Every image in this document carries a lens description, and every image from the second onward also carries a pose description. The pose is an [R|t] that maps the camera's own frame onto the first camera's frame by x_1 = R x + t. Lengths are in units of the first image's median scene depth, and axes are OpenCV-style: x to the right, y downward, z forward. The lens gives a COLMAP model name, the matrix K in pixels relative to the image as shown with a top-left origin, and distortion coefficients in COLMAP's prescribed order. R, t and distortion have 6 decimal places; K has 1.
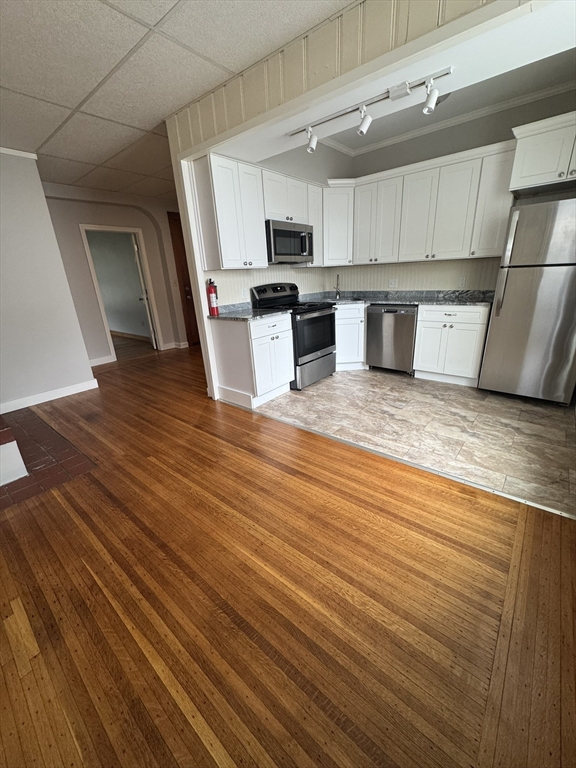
lens RADIAL K [[306.1, 0, 289.5], [0, 306.1, 383.7], [0, 0, 1]] dist [-0.001918, 0.000363]
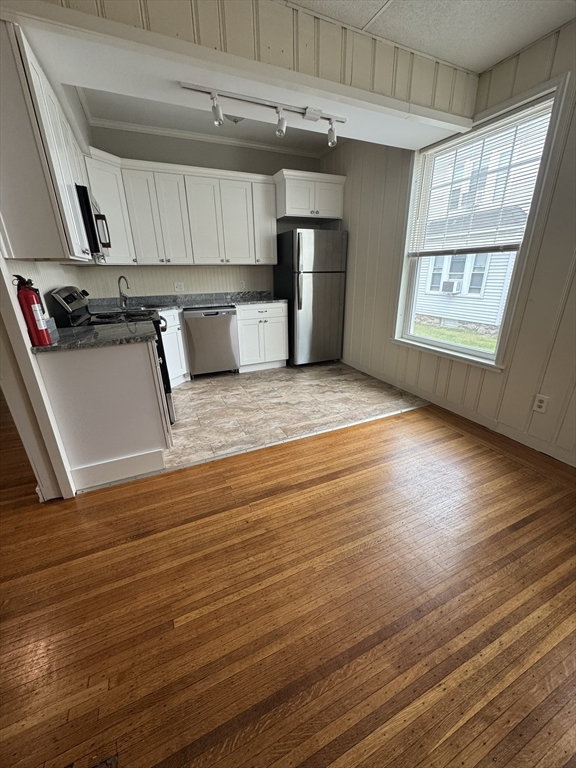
lens RADIAL K [[306.1, 0, 289.5], [0, 306.1, 383.7], [0, 0, 1]] dist [-0.001918, 0.000363]
pose [[0.435732, -0.274823, 0.857094, -0.504210], [0.296979, 0.942816, 0.151330, -0.108931], [-0.849671, 0.188599, 0.492432, 0.374834]]
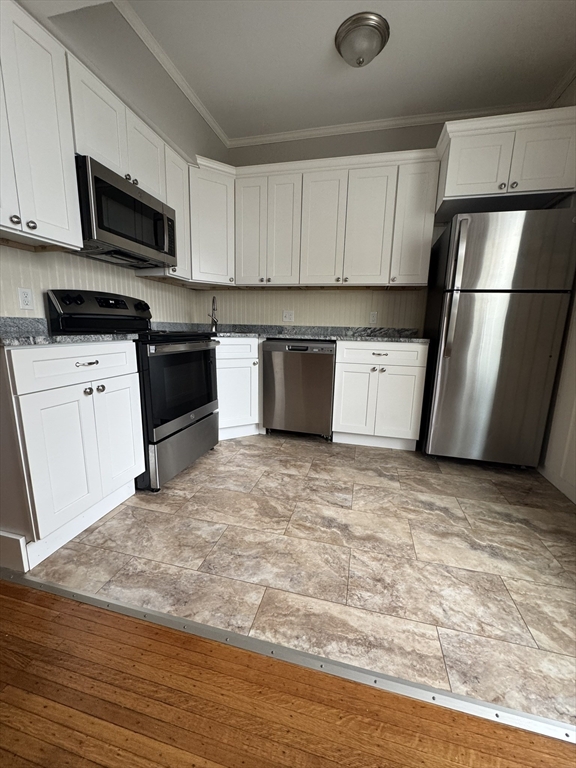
lens RADIAL K [[306.1, 0, 289.5], [0, 306.1, 383.7], [0, 0, 1]] dist [-0.001918, 0.000363]
pose [[0.897545, -0.008294, 0.440845, 0.009684], [0.081494, 0.985718, -0.147374, -0.065391], [-0.433327, 0.168201, 0.885402, 0.448618]]
